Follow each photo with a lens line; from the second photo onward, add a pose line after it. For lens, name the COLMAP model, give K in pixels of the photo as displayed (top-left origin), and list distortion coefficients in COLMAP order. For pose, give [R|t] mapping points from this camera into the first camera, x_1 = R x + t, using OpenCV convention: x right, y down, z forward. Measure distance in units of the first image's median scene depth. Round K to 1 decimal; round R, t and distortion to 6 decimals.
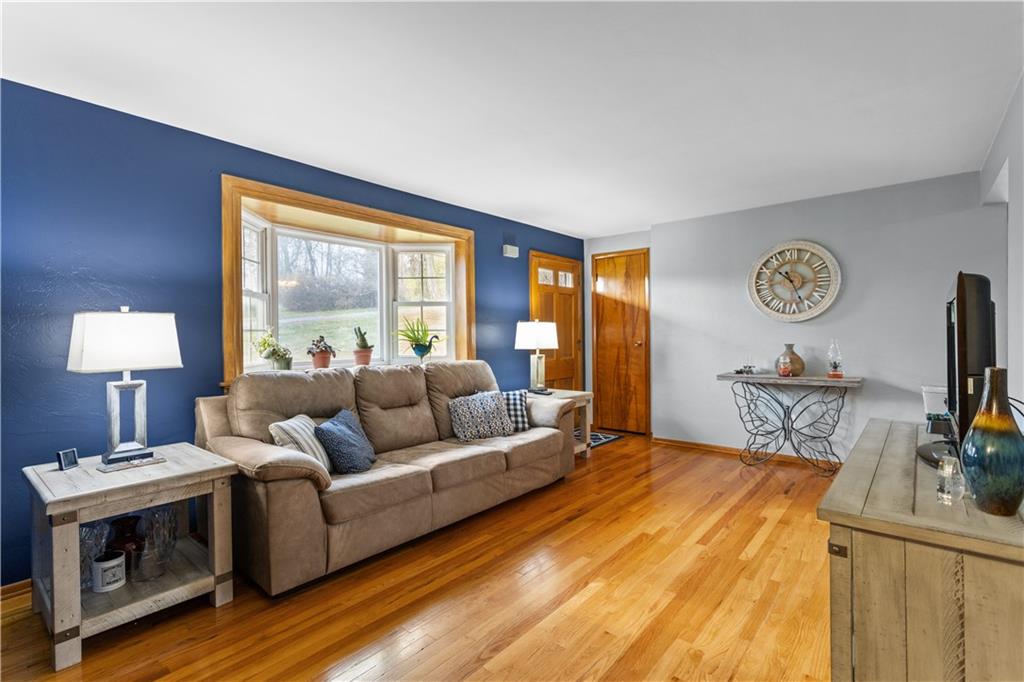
lens RADIAL K [[483.3, 0, 513.3], [0, 483.3, 332.4], [0, 0, 1]] dist [-0.000684, 0.002317]
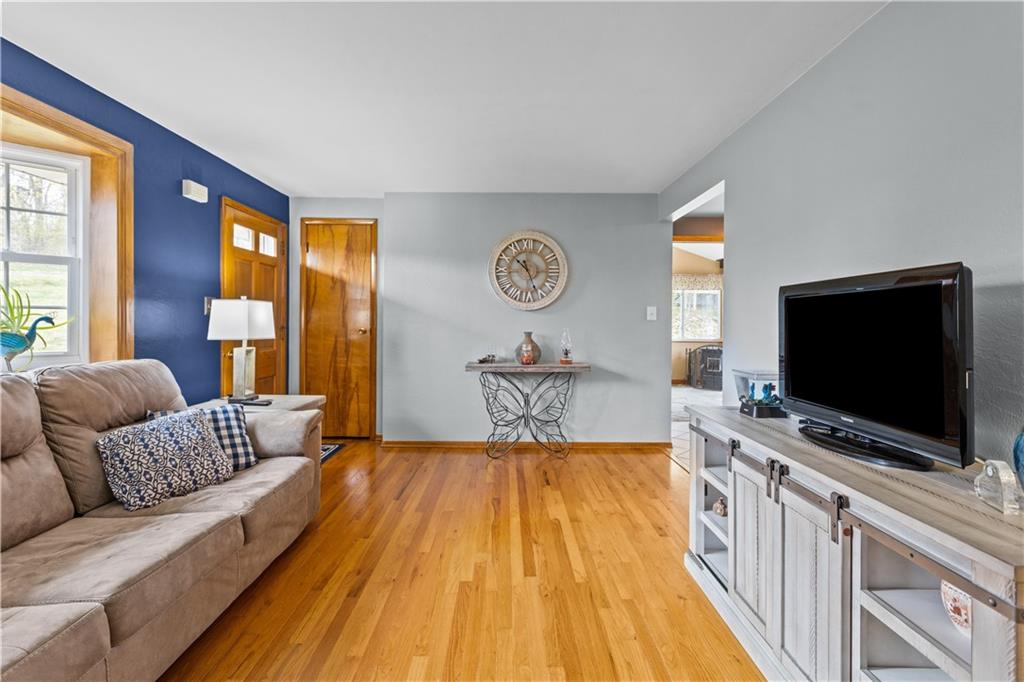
lens RADIAL K [[483.3, 0, 502.4], [0, 483.3, 317.2], [0, 0, 1]] dist [-0.000684, 0.002317]
pose [[0.766252, 0.018548, 0.642272, -0.120202], [-0.017547, 0.999815, -0.007939, 0.002070], [-0.642300, -0.005186, 0.766436, 0.256678]]
